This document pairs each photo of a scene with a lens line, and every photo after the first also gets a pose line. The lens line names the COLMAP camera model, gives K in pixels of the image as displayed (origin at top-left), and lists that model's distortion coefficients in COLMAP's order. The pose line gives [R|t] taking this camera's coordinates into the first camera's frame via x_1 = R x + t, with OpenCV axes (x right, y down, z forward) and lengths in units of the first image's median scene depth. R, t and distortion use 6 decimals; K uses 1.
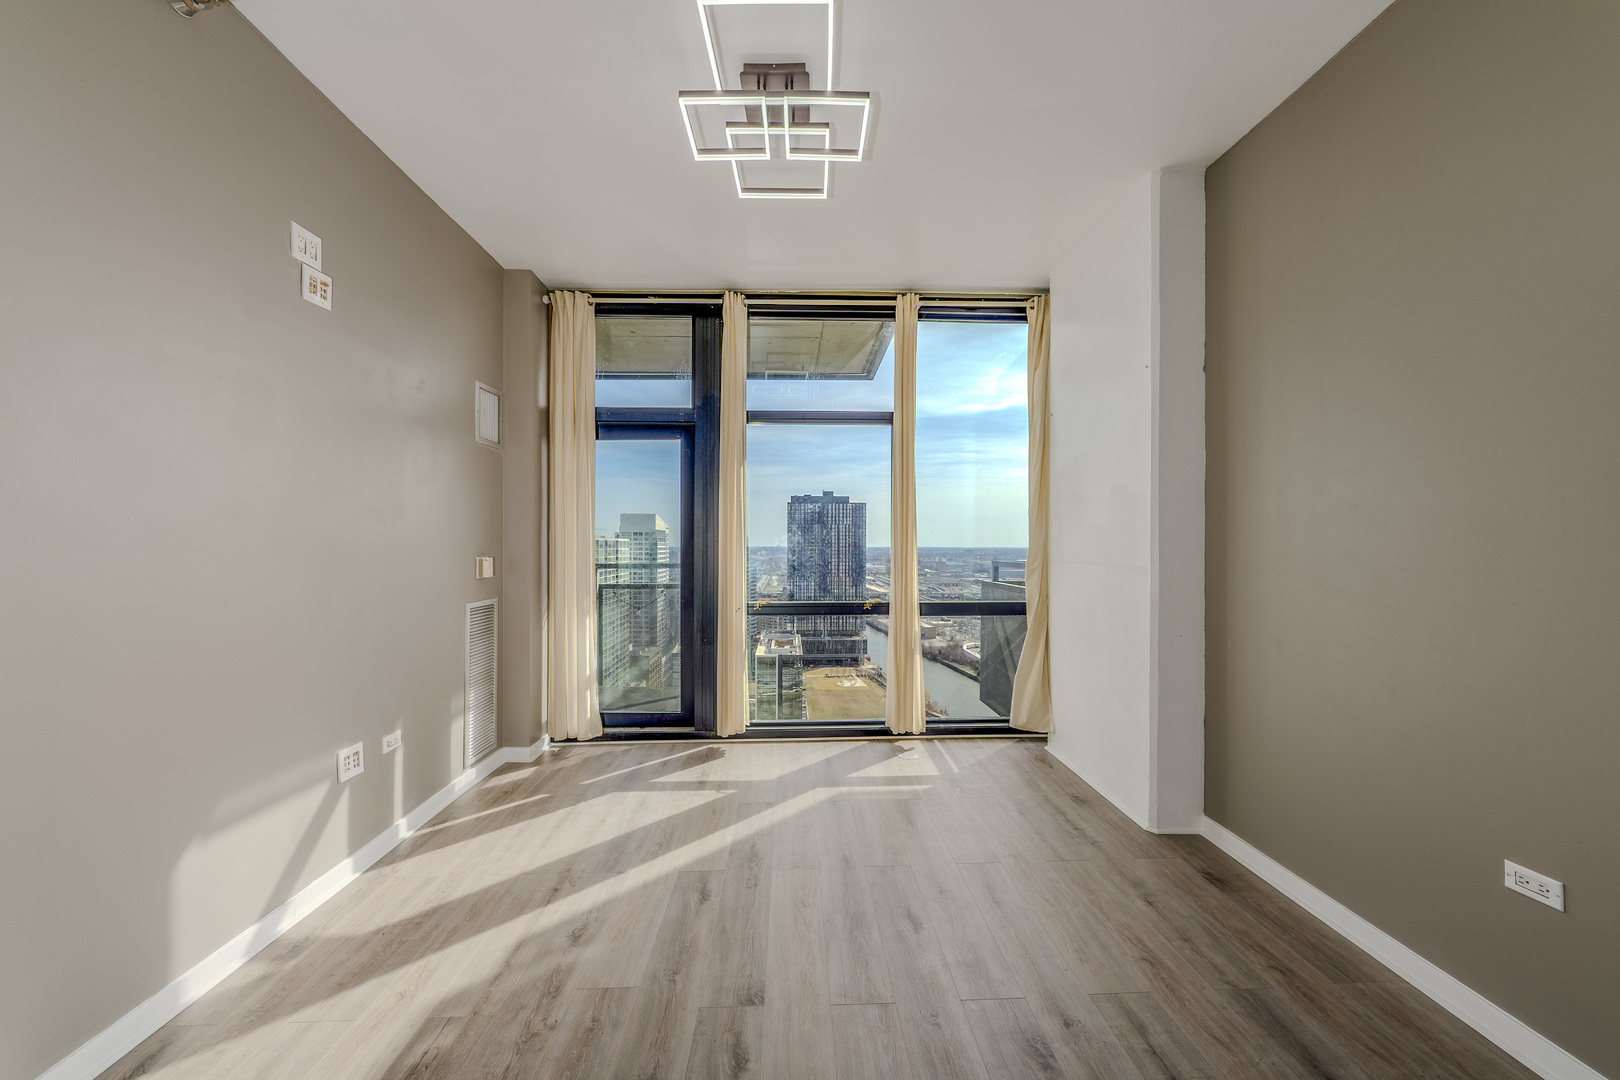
lens RADIAL K [[566.7, 0, 811.5], [0, 566.7, 546.5], [0, 0, 1]] dist [0.000388, -0.000422]
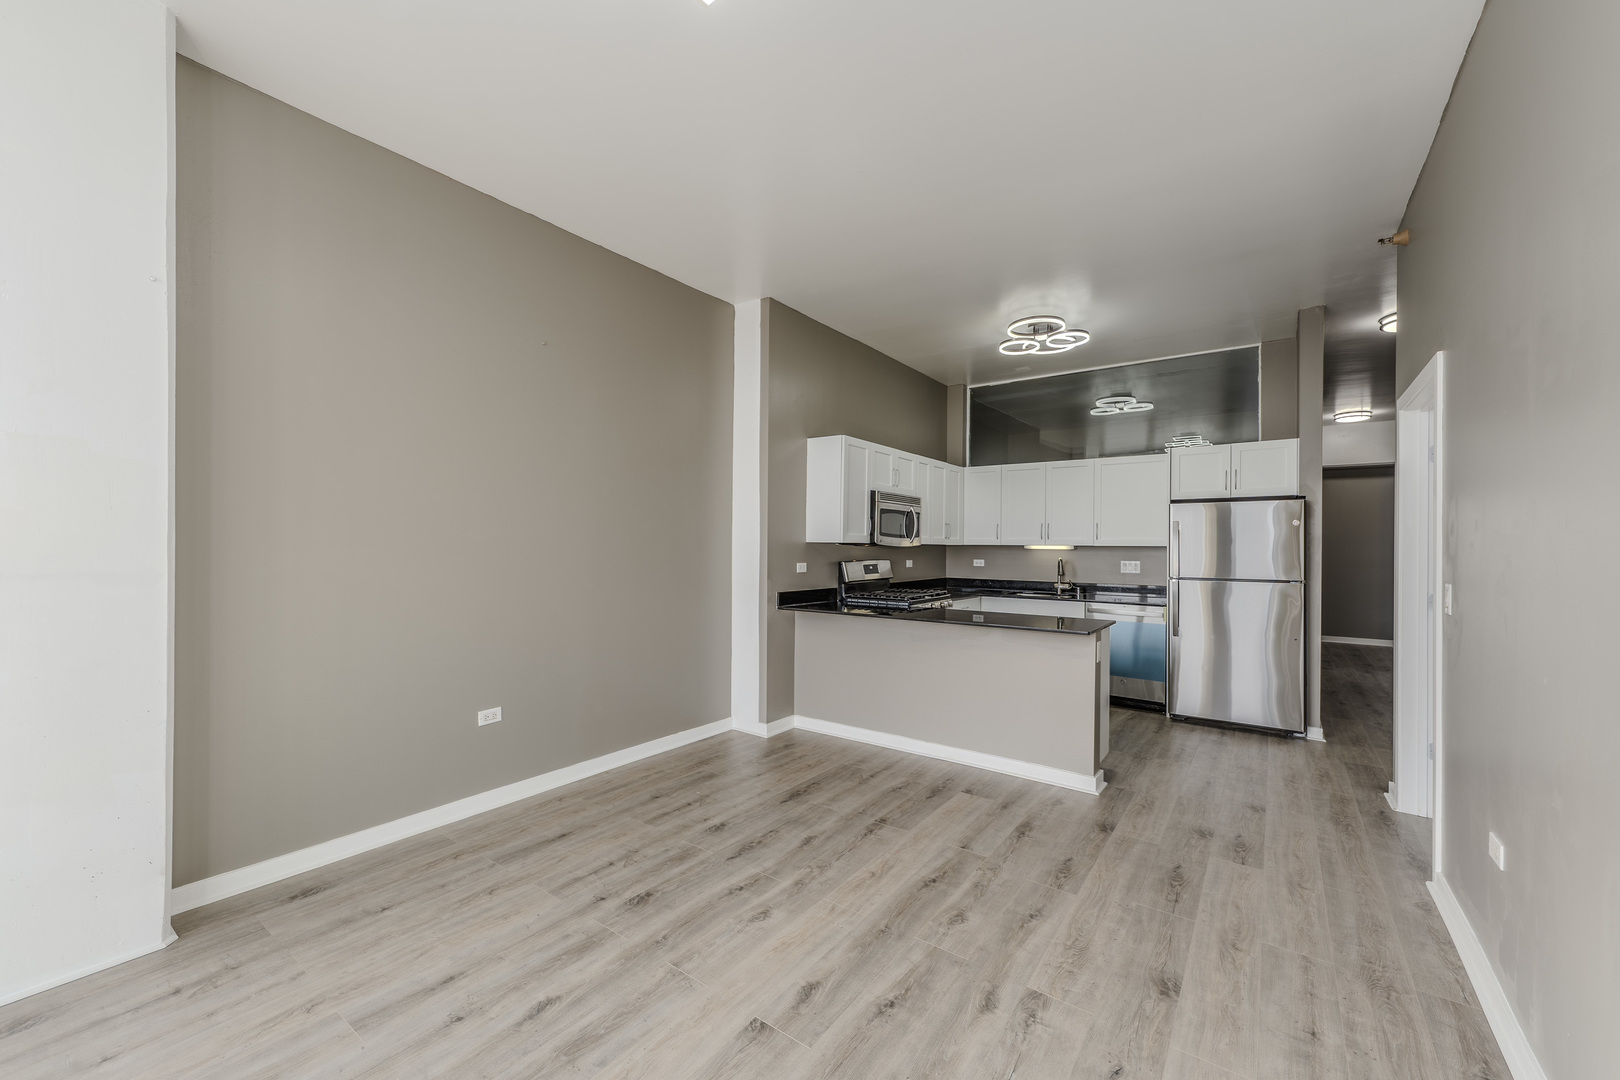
lens RADIAL K [[631.2, 0, 812.2], [0, 631.2, 547.3], [0, 0, 1]] dist [-0.000791, 0.000004]
pose [[-0.785290, -0.010538, 0.619038, -0.426386], [-0.006300, 0.999939, 0.009029, -0.003891], [-0.619096, 0.003190, -0.785309, 0.927674]]
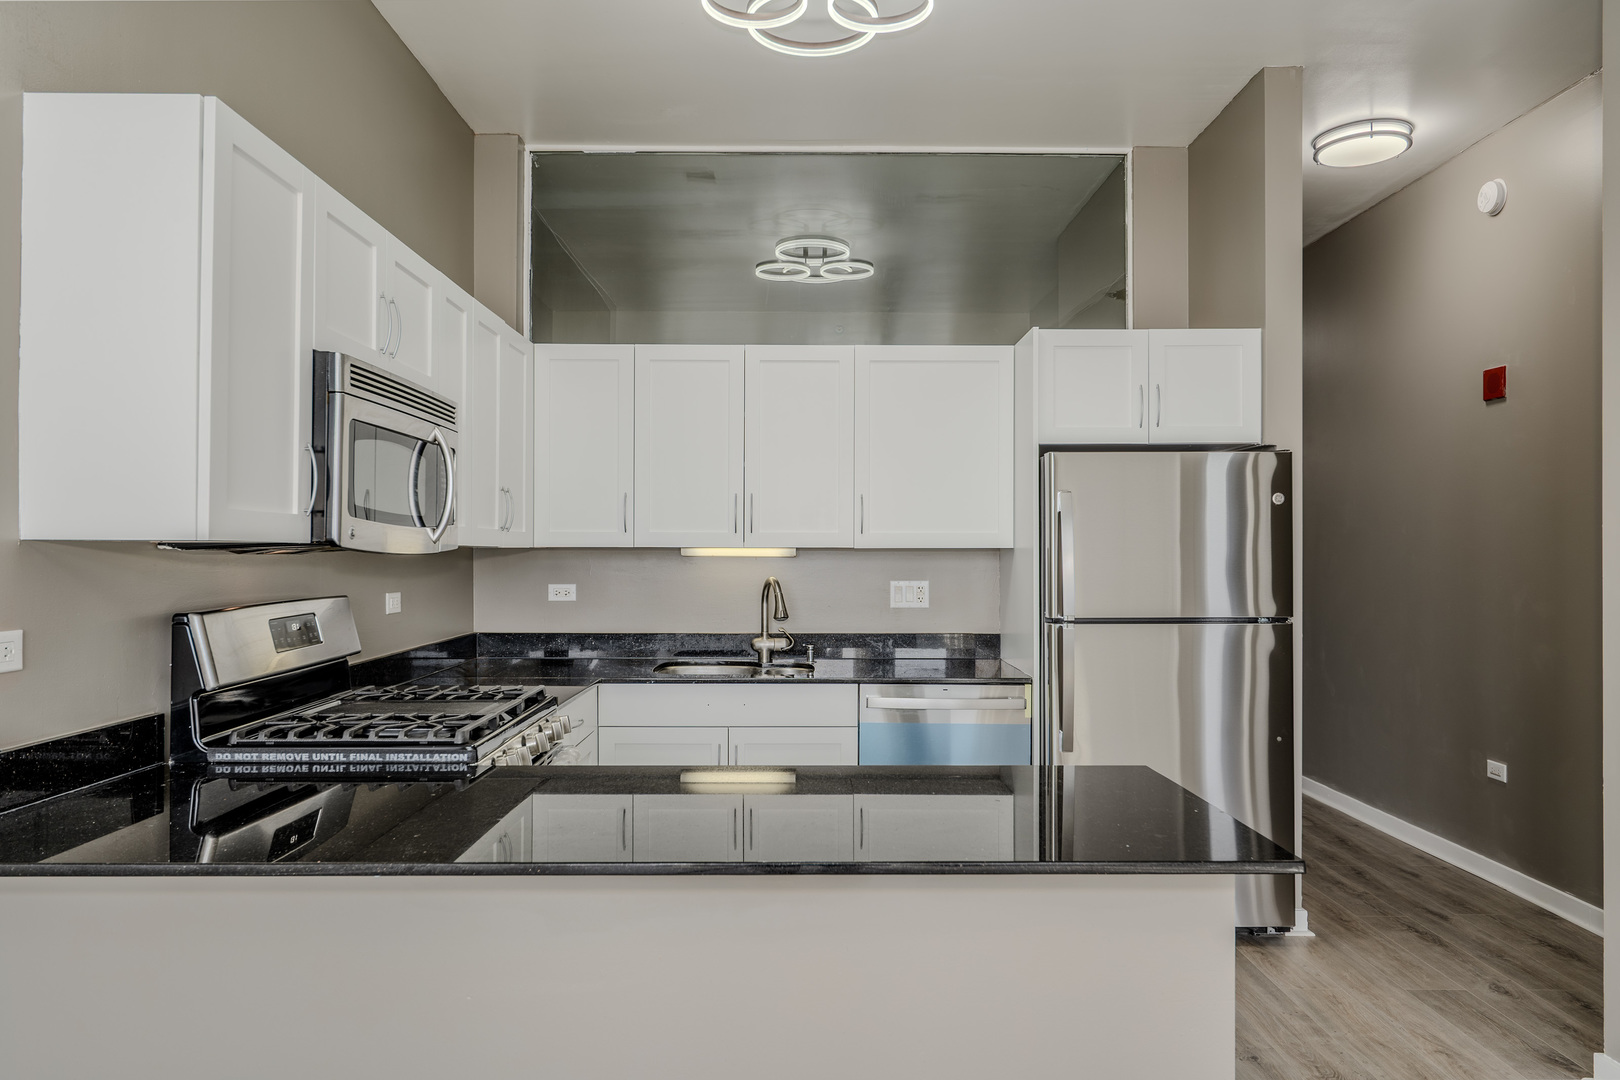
lens RADIAL K [[1061.4, 0, 815.7], [0, 1061.4, 544.1], [0, 0, 1]] dist [0.003287, 0.000135]
pose [[-0.999561, -0.003402, 0.029432, 0.061261], [-0.003414, 0.999994, -0.000338, -0.000884], [-0.029430, -0.000438, -0.999567, 0.325497]]
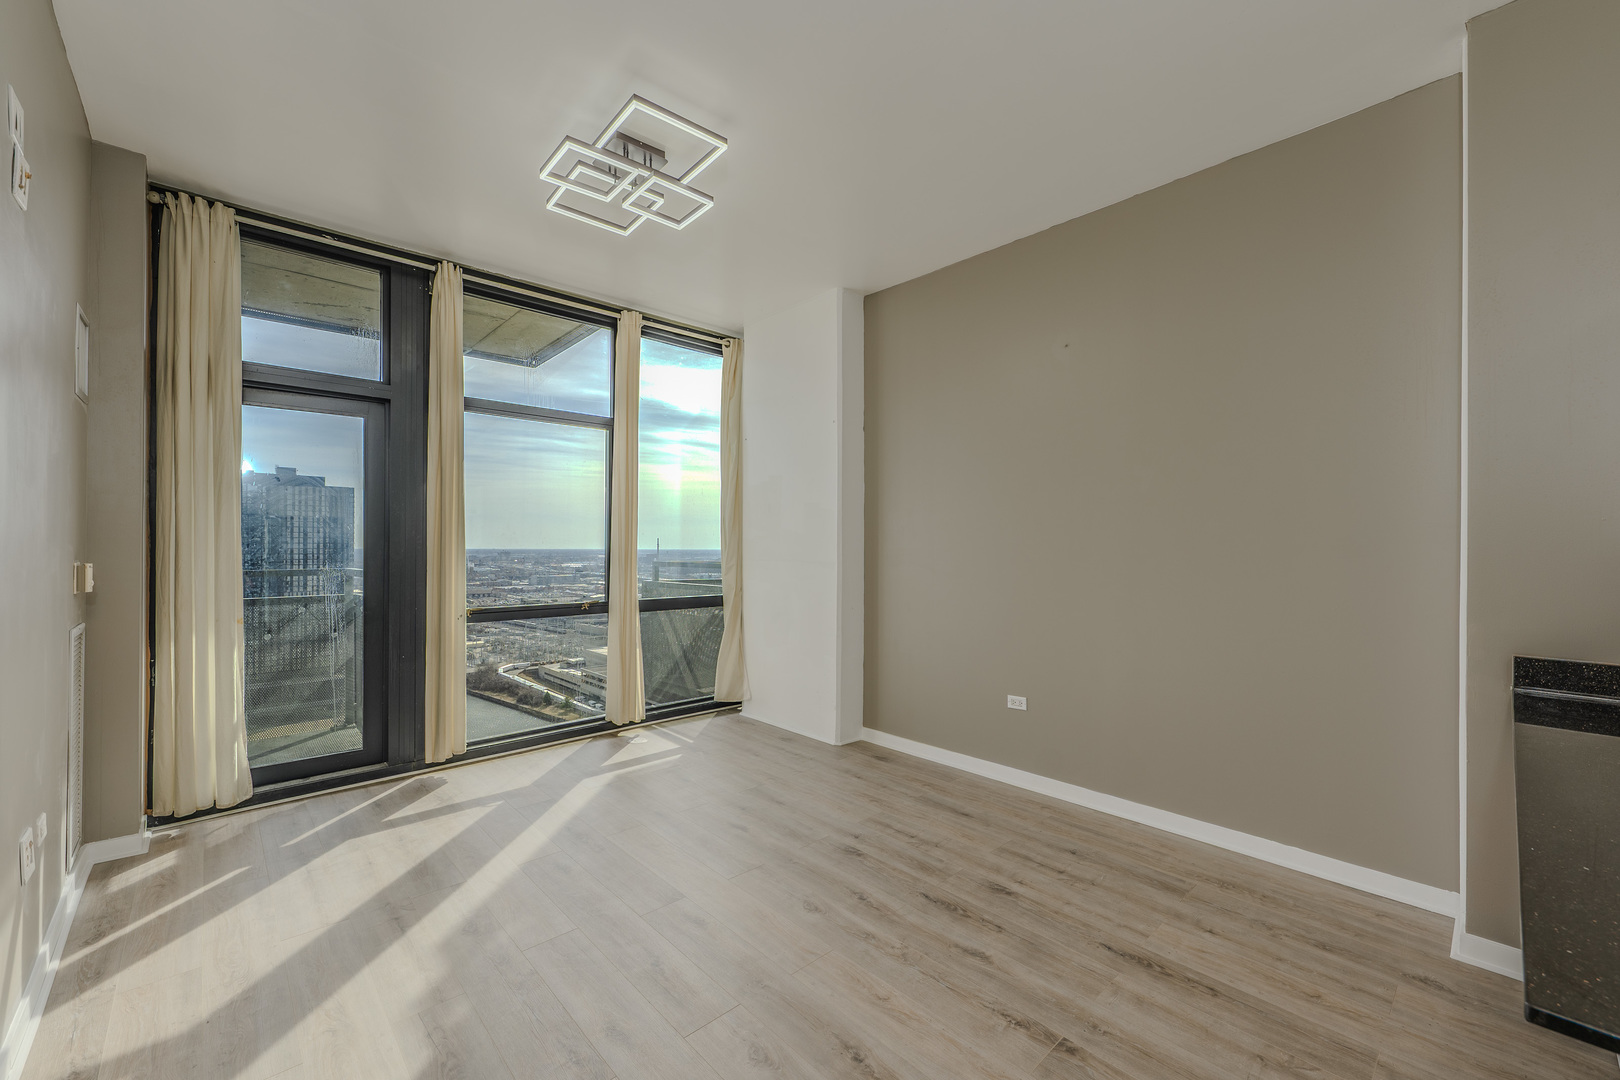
lens RADIAL K [[646.5, 0, 810.3], [0, 646.5, 545.2], [0, 0, 1]] dist [-0.000731, 0.000107]
pose [[0.756315, 0.001866, 0.654206, -0.437774], [0.000708, 0.999993, -0.003671, 0.000991], [-0.654208, 0.003240, 0.756308, -0.165395]]
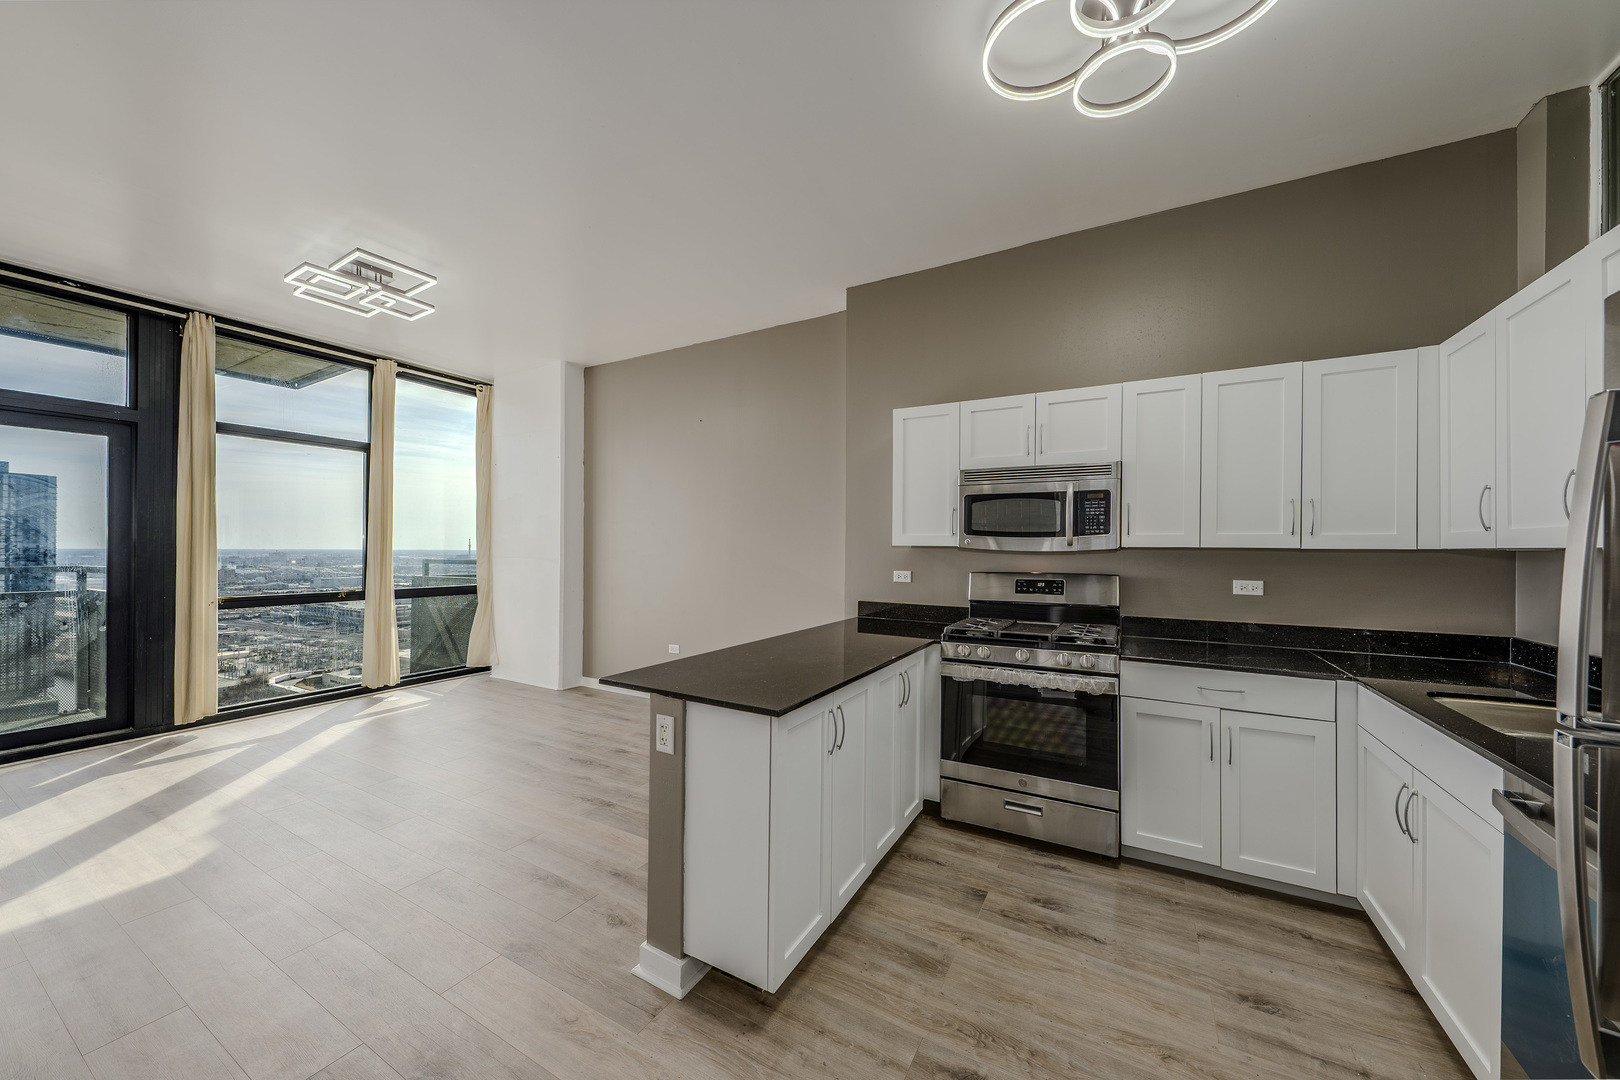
lens RADIAL K [[566.7, 0, 811.5], [0, 566.7, 546.5], [0, 0, 1]] dist [0.000388, -0.000422]
pose [[0.517663, 0.002669, 0.855580, -0.539067], [-0.000406, 0.999996, -0.002873, 0.002584], [-0.855584, 0.001140, 0.517662, -0.656671]]
